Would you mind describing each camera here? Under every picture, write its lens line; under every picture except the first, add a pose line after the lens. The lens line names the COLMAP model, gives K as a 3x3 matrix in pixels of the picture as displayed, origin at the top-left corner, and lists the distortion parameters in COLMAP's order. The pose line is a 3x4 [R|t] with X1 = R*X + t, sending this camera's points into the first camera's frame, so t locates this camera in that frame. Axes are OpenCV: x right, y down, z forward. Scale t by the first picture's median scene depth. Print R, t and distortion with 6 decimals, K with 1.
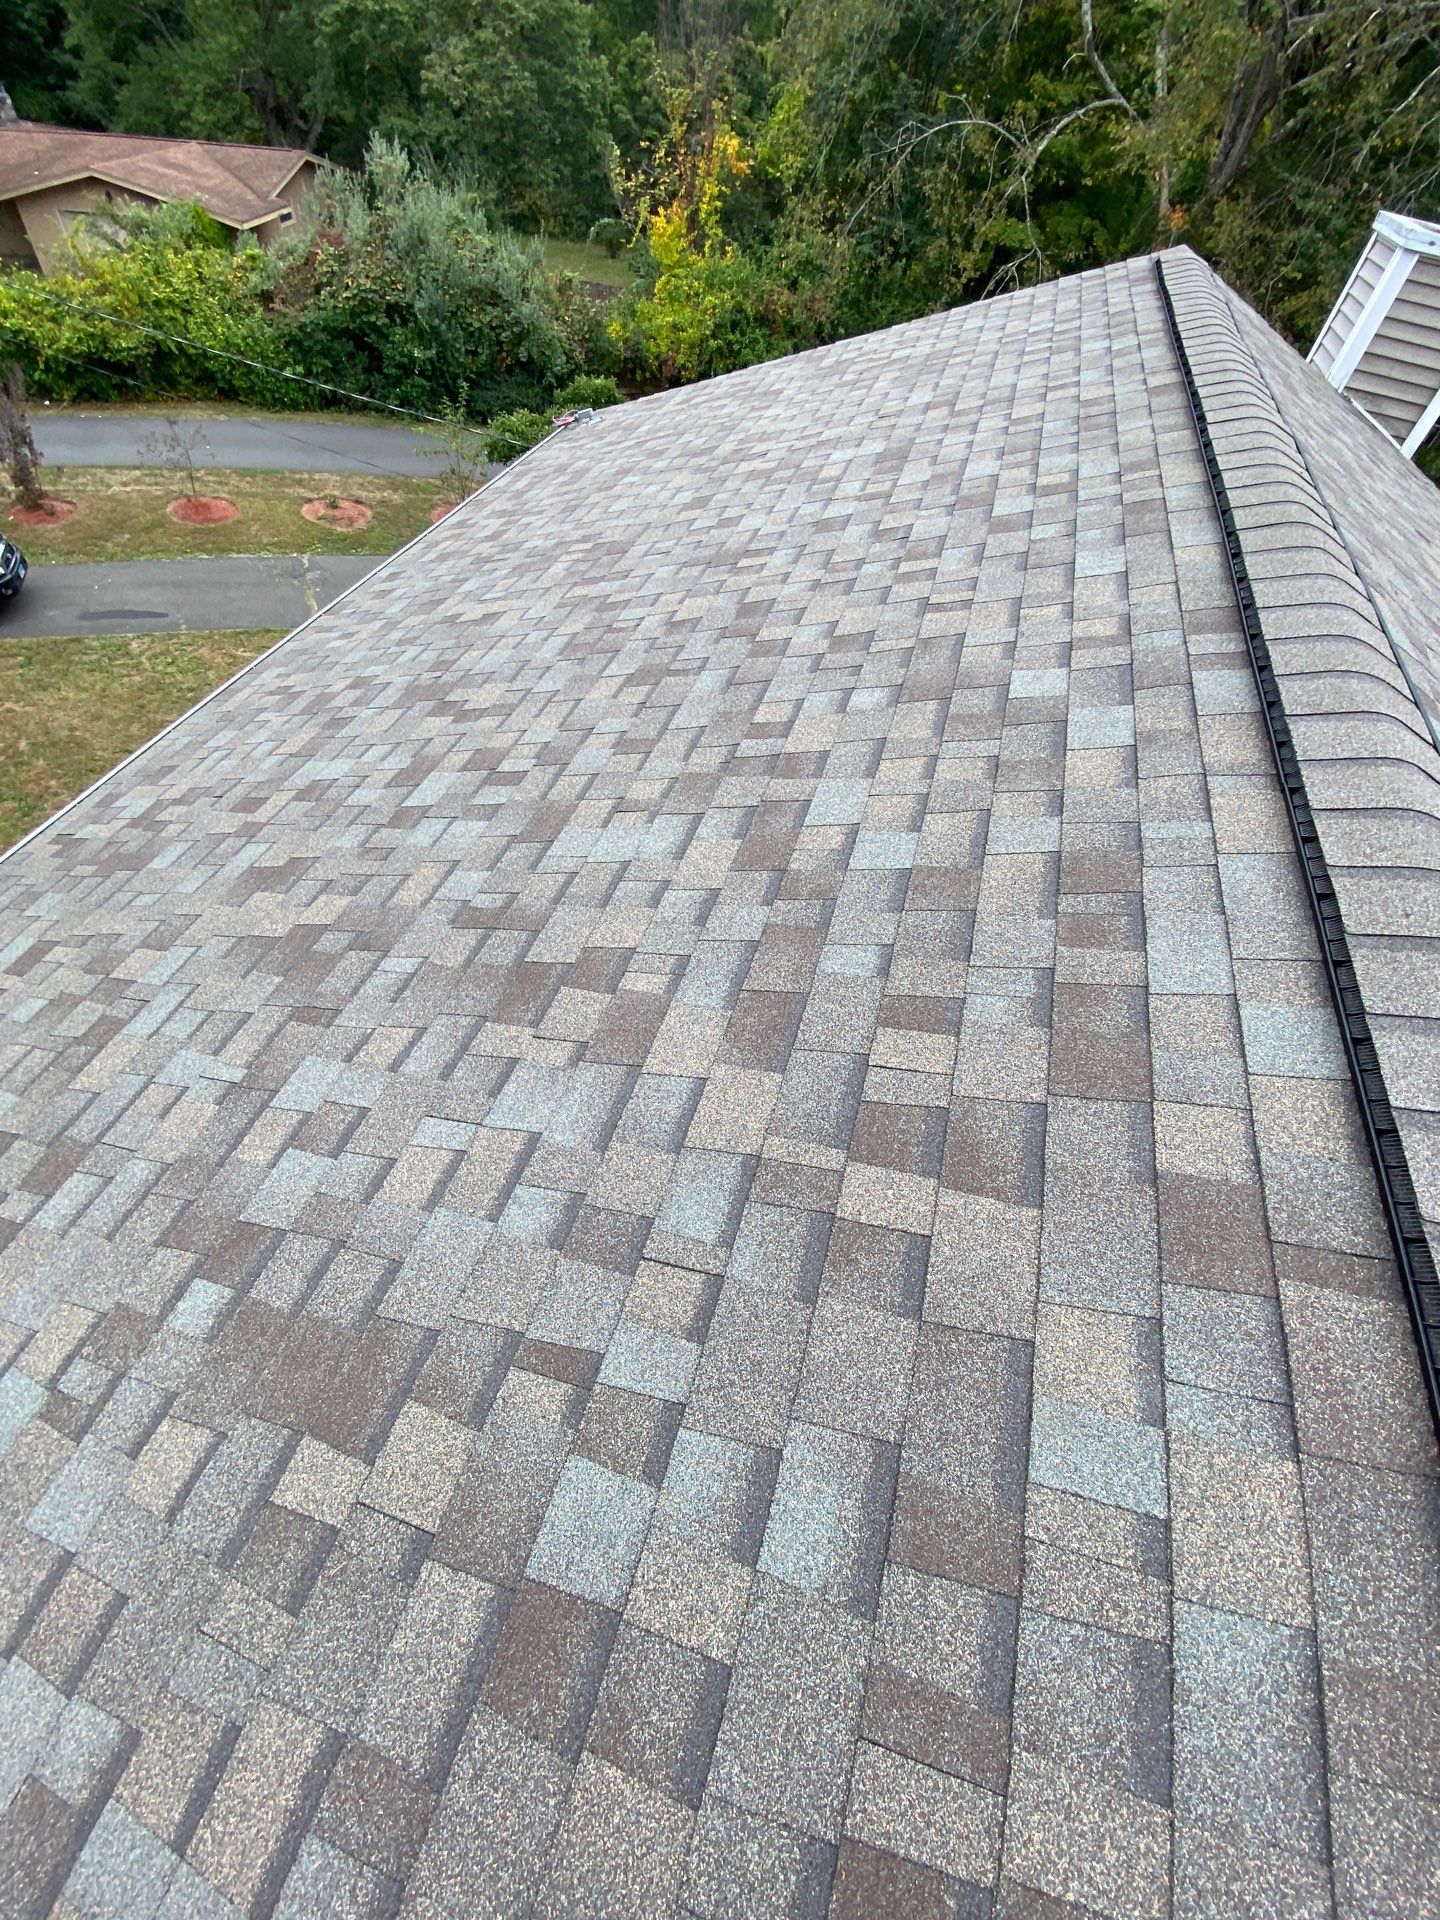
lens RADIAL K [[796.3, 0, 704.3], [0, 796.3, 948.8], [0, 0, 1]] dist [0.013014, -0.014422]
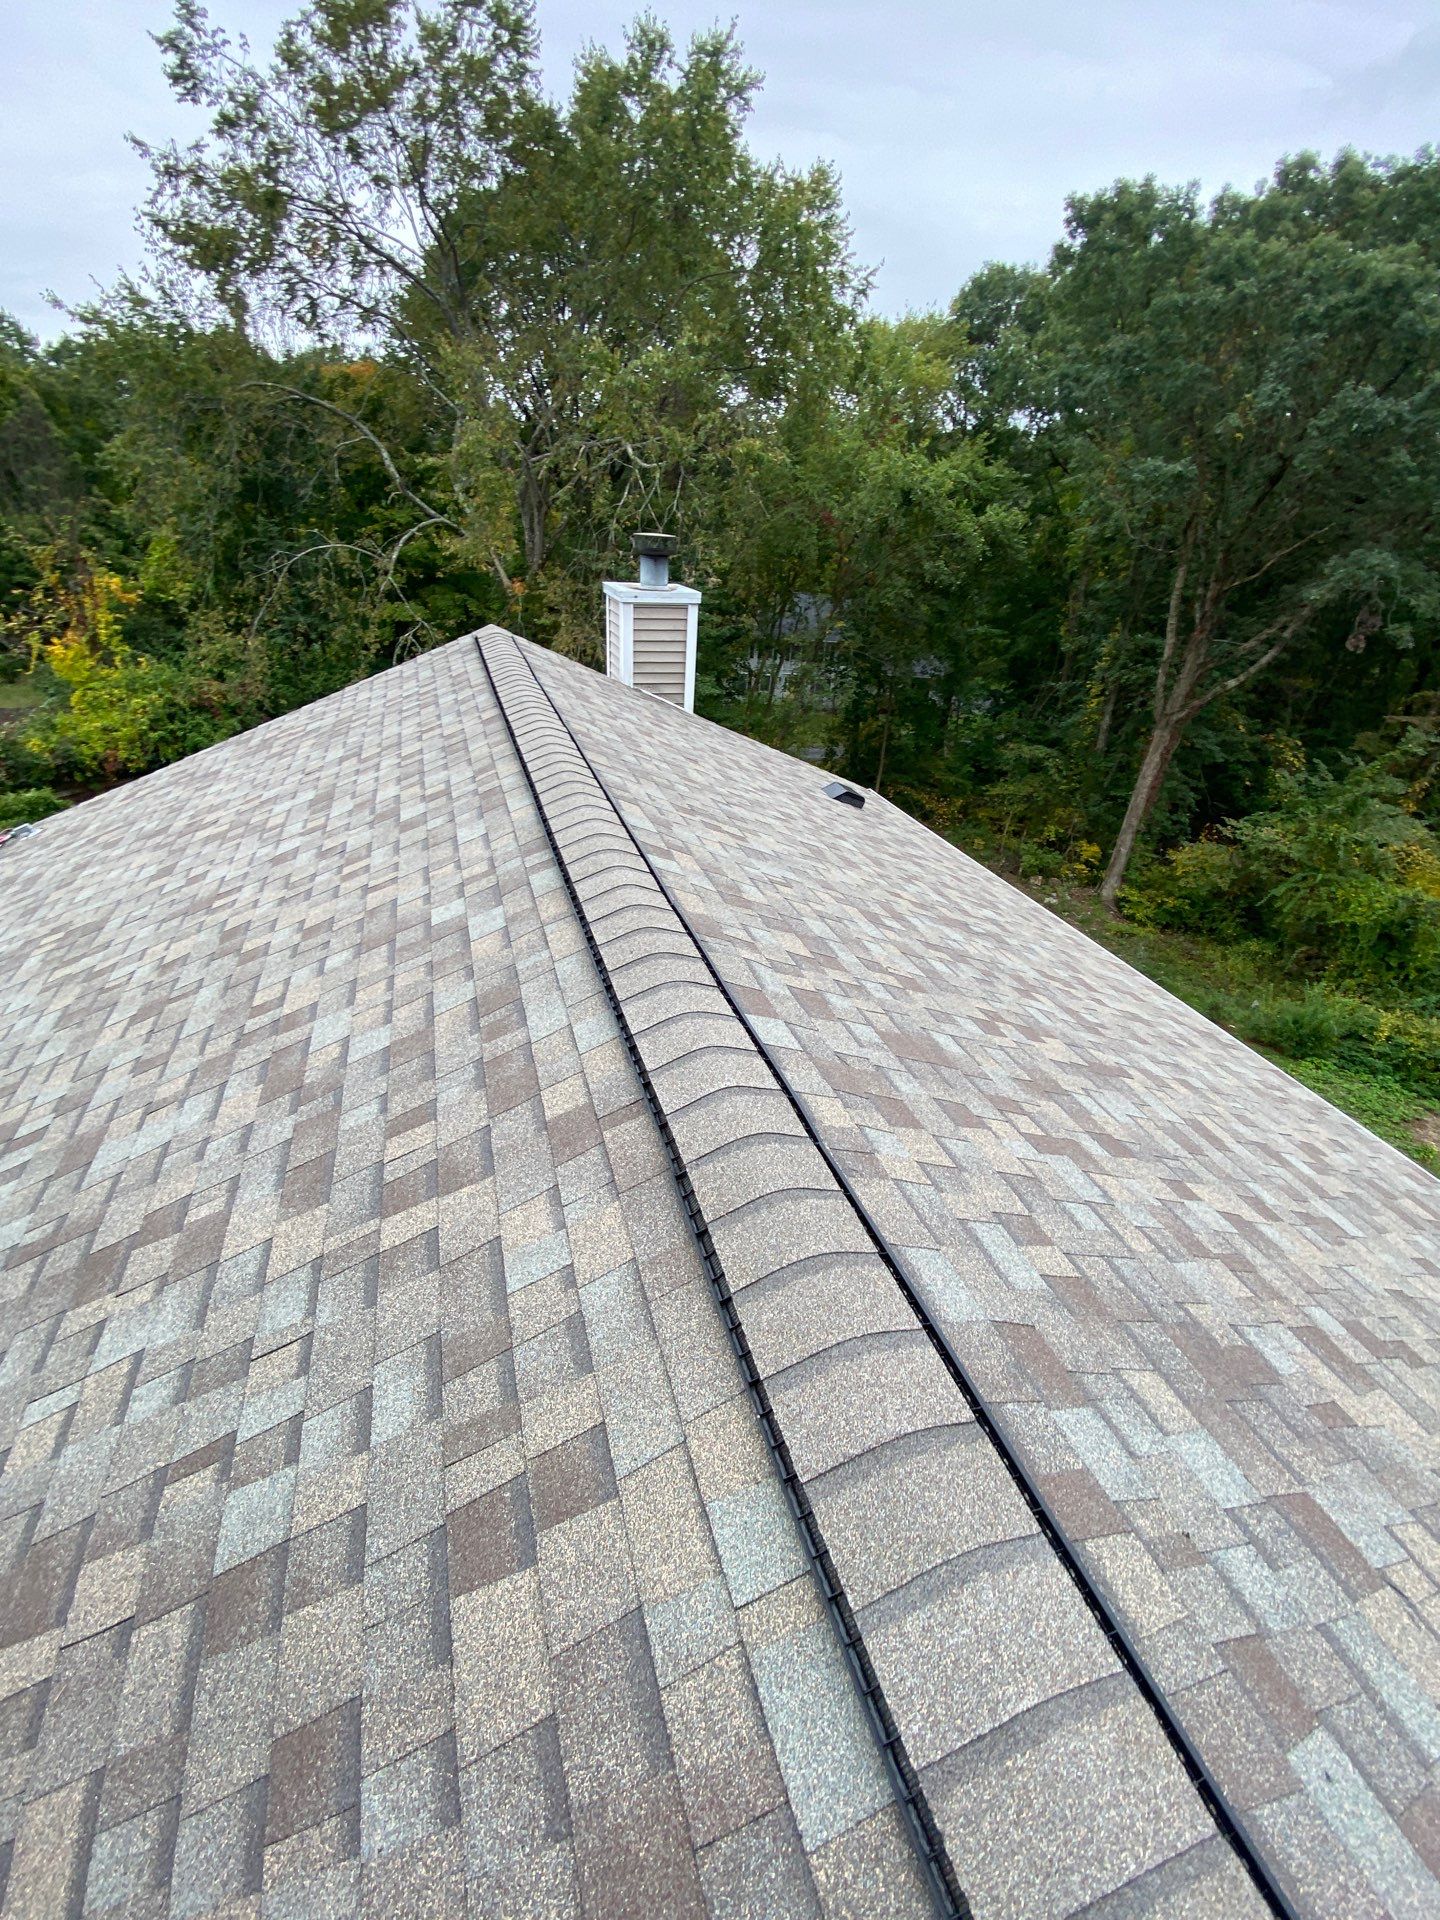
lens RADIAL K [[796.3, 0, 712.7], [0, 796.3, 942.2], [0, 0, 1]] dist [0.013014, -0.014422]
pose [[0.809456, -0.326974, 0.487718, 0.049629], [0.468362, 0.860500, -0.200439, 0.162535], [-0.354143, 0.390675, 0.849680, -0.273373]]
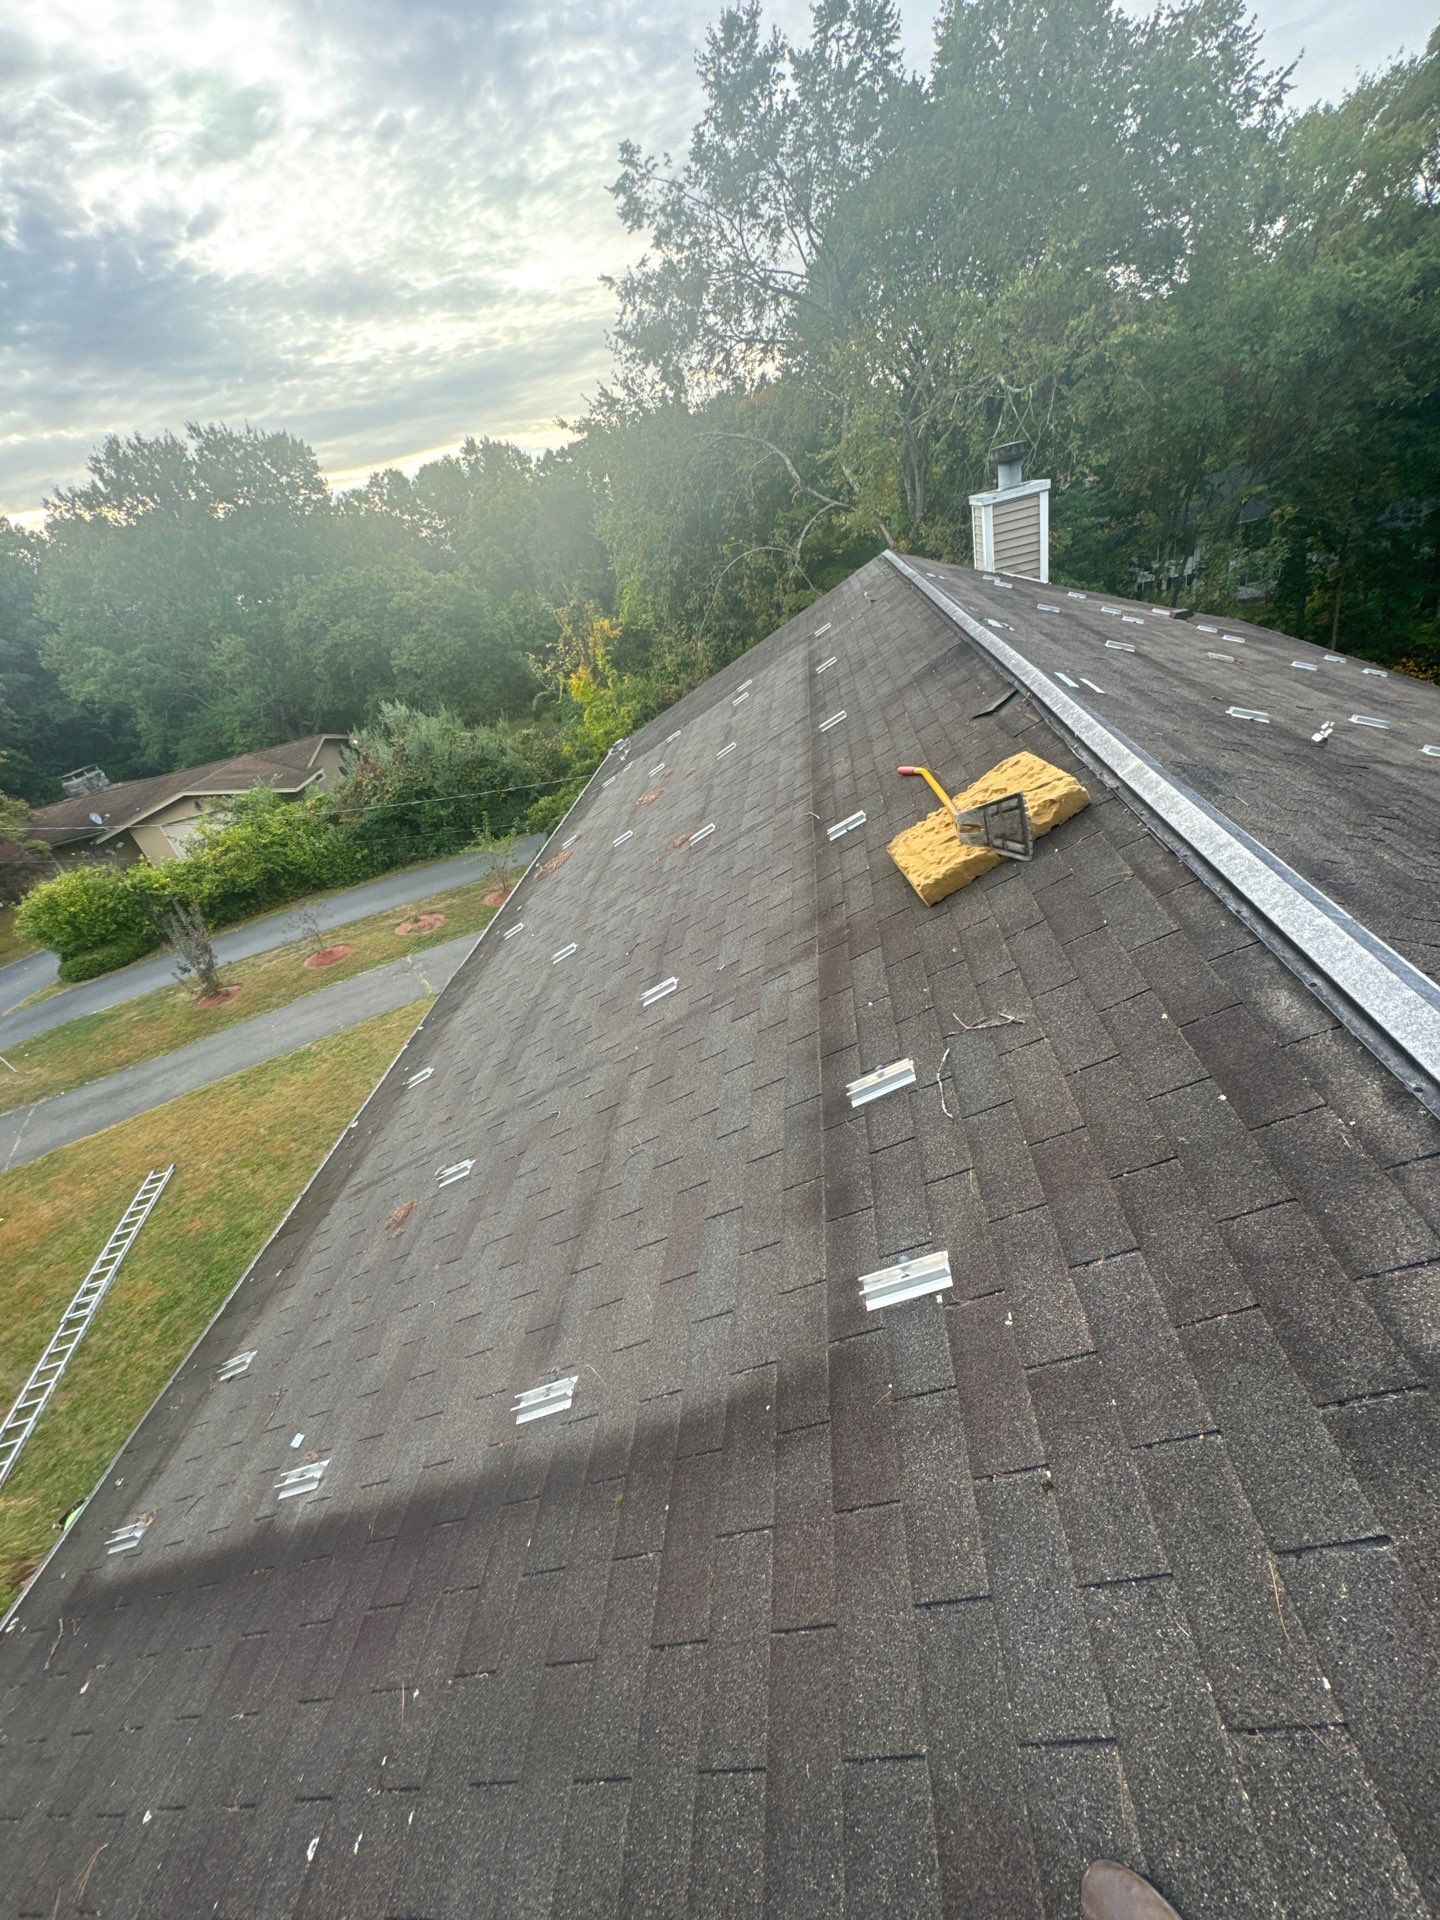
lens RADIAL K [[801.6, 0, 703.1], [0, 801.6, 966.3], [0, 0, 1]] dist [-0.002959, 0.000002]
pose [[0.927673, -0.372430, 0.026808, -0.721553], [0.355088, 0.857713, -0.371808, 1.477440], [0.115478, 0.354435, 0.927923, -1.308038]]
